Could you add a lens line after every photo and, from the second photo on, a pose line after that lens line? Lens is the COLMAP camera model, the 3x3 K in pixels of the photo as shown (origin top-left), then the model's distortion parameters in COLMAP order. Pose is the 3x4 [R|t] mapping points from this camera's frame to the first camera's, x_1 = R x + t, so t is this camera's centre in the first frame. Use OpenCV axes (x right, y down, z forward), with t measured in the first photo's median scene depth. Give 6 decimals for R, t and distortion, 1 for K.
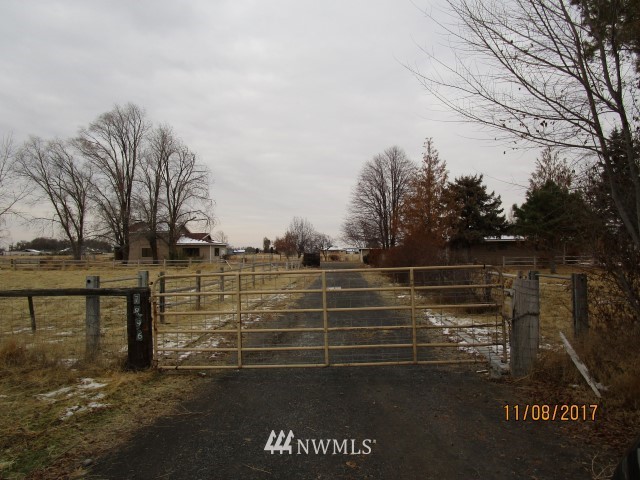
lens RADIAL K [[454.8, 0, 318.1], [0, 454.8, 242.3], [0, 0, 1]] dist [-0.035262, 0.003778]
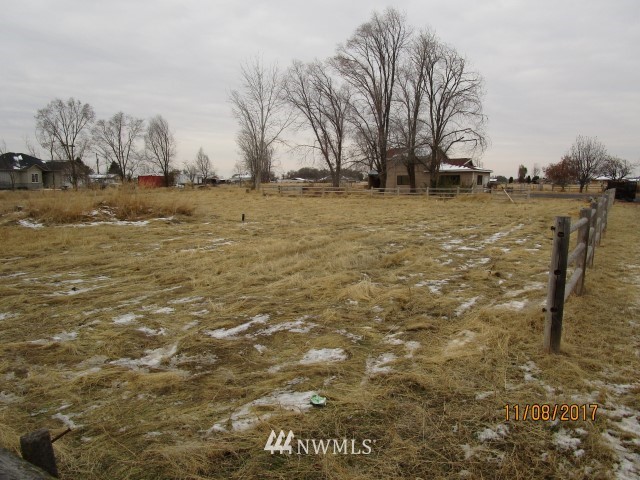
lens RADIAL K [[454.8, 0, 318.1], [0, 454.8, 242.3], [0, 0, 1]] dist [-0.035262, 0.003778]
pose [[0.864664, 0.071448, -0.497244, -0.067812], [0.006490, 0.988163, 0.153273, 0.005729], [0.502309, -0.135757, 0.853965, 0.119547]]
